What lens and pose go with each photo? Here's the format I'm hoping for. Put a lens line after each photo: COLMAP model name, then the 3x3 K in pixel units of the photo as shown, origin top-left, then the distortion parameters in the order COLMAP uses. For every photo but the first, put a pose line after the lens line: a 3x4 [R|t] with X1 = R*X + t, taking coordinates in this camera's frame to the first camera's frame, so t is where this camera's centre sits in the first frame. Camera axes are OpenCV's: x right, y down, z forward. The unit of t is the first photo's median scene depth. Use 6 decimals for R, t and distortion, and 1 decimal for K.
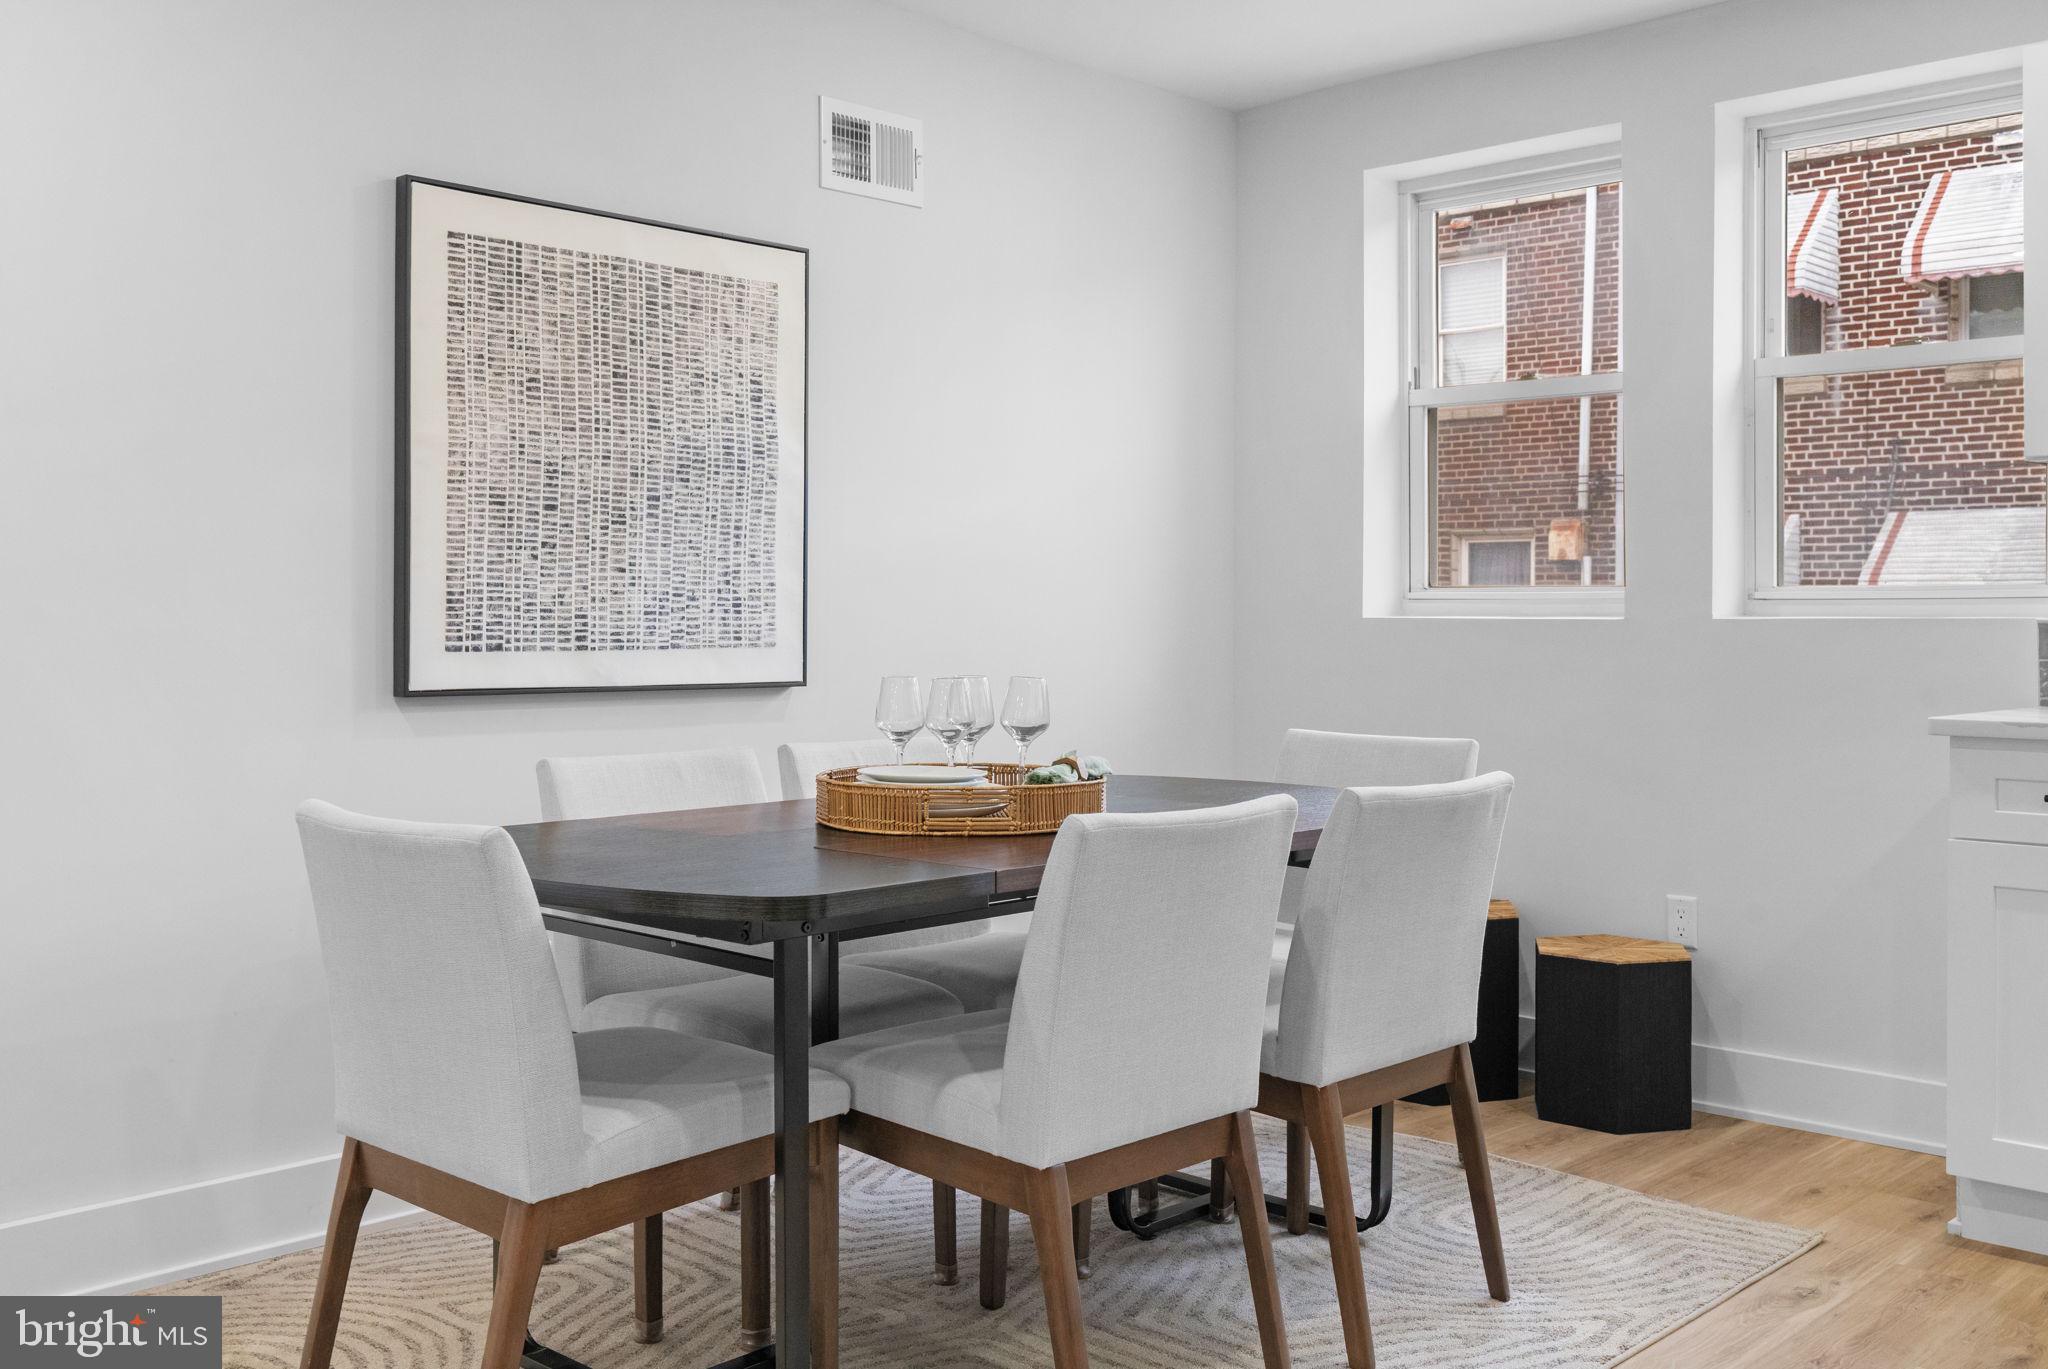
lens RADIAL K [[1948.1, 0, 979.6], [0, 1948.1, 622.3], [0, 0, 1]] dist [0.005427, 0.007309]
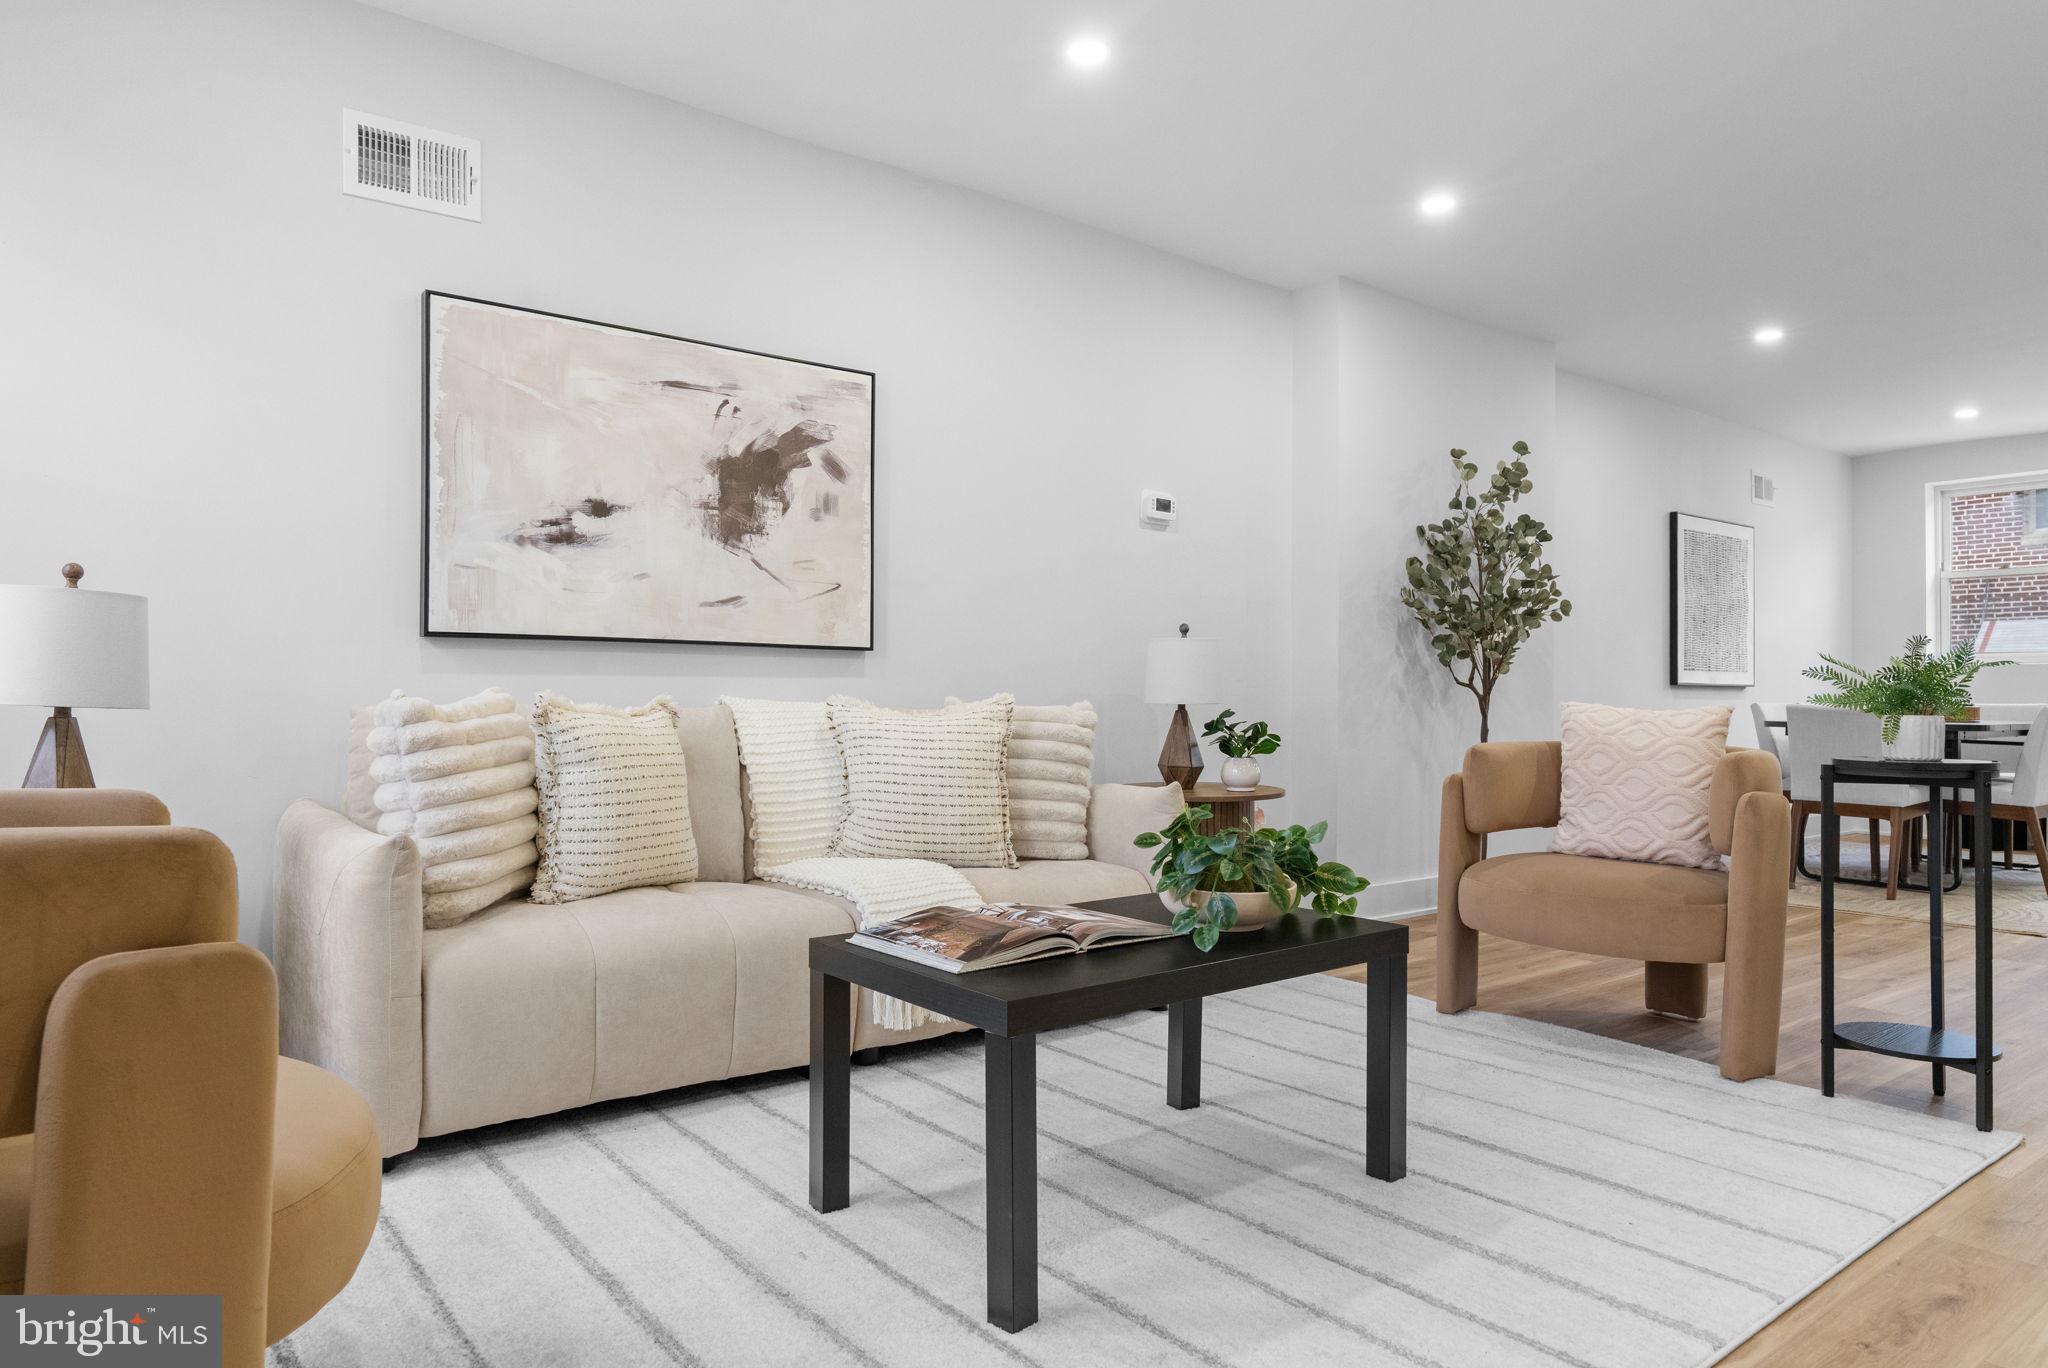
lens RADIAL K [[1284.5, 0, 1029.5], [0, 1284.5, 689.3], [0, 0, 1]] dist [0.000523, 0.001616]
pose [[0.991078, -0.004379, -0.133208, -0.690244], [0.002918, 0.999933, -0.011162, 0.043268], [0.133248, 0.010674, 0.991025, -0.739292]]
